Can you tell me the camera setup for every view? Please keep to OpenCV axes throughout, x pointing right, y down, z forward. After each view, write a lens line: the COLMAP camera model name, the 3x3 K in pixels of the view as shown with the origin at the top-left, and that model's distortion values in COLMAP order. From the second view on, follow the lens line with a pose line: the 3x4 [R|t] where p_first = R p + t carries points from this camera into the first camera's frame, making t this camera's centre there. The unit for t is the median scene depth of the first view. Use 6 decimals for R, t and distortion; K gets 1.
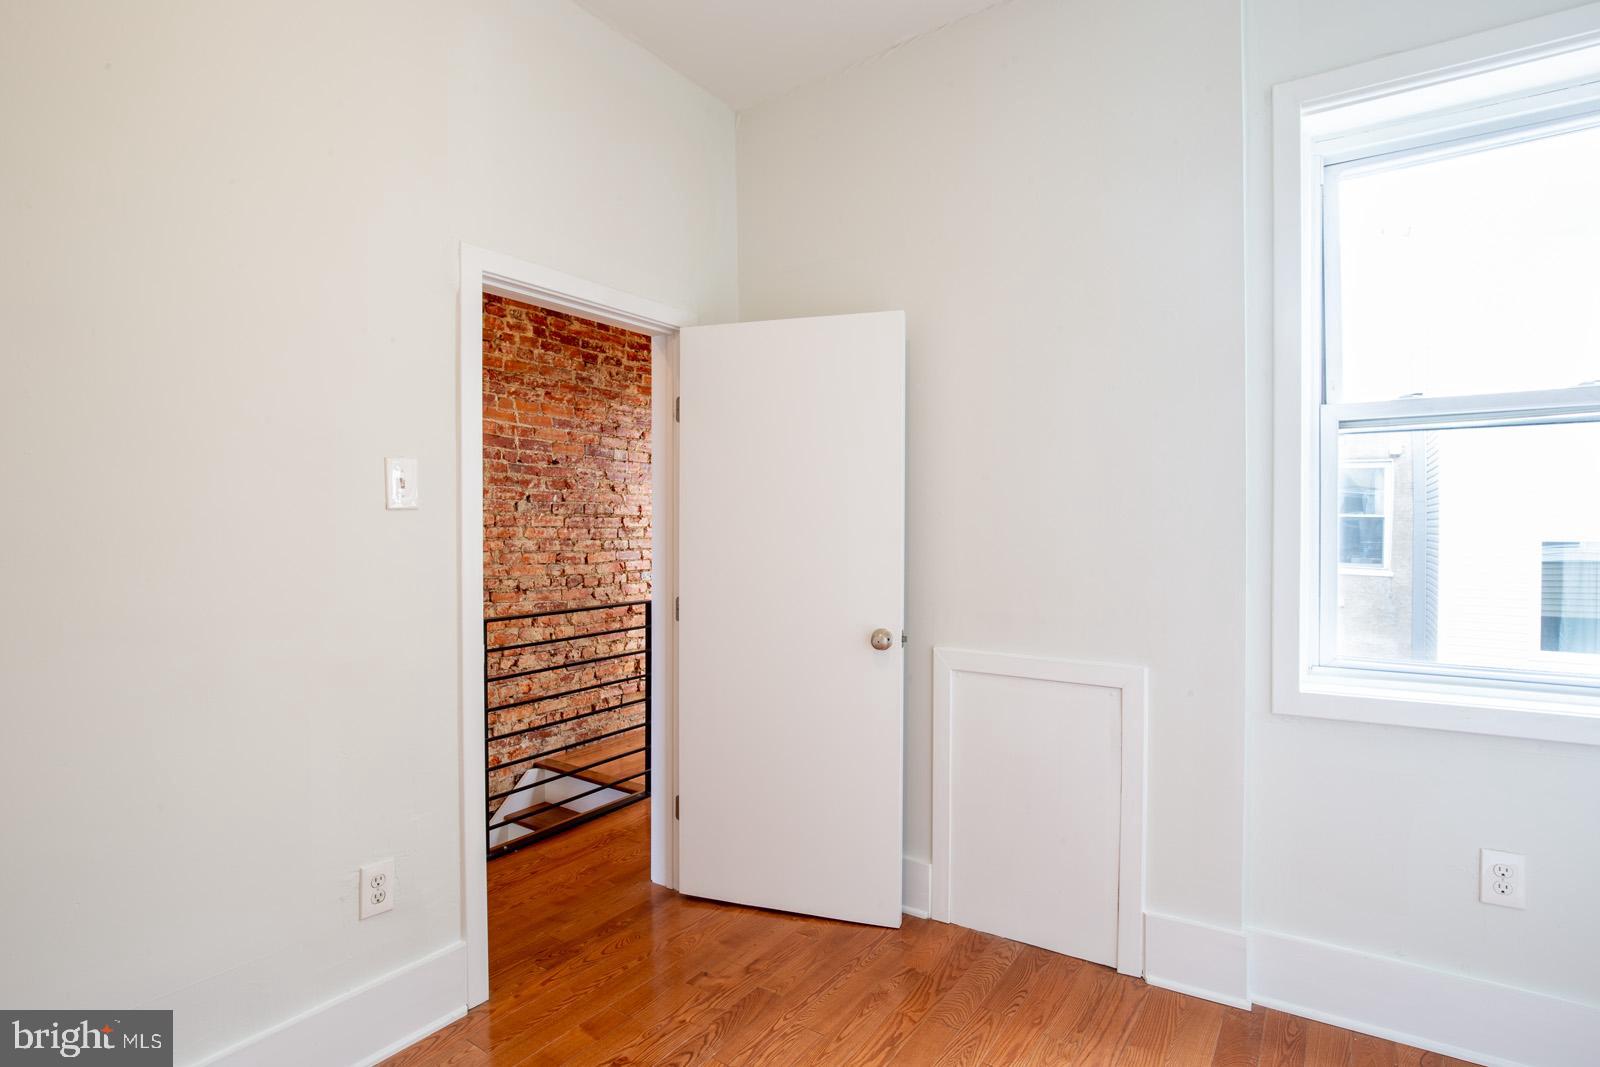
lens RADIAL K [[819.1, 0, 800.0], [0, 819.1, 533.5], [0, 0, 1]] dist [-0.005763, -0.000074]
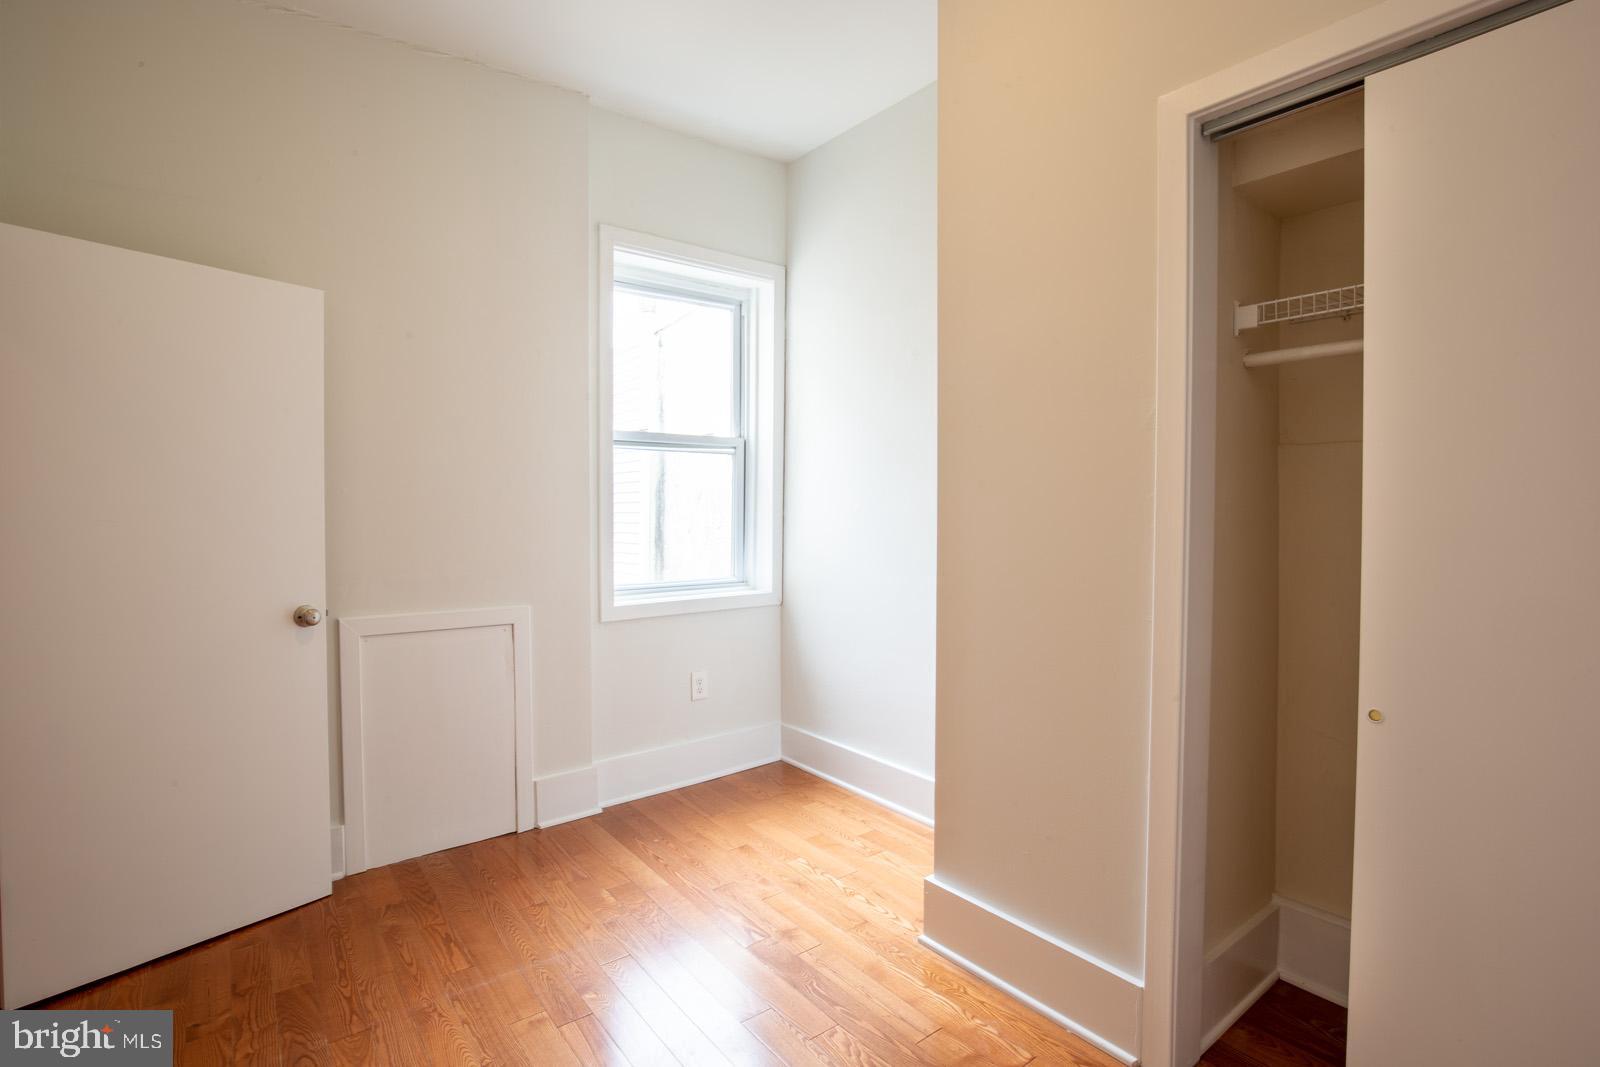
lens RADIAL K [[819.1, 0, 800.0], [0, 819.1, 533.5], [0, 0, 1]] dist [-0.005763, -0.000074]
pose [[0.307116, -0.030634, 0.951179, -0.741149], [0.010754, 0.999530, 0.028719, 0.007206], [-0.951611, 0.001409, 0.307301, 0.138772]]
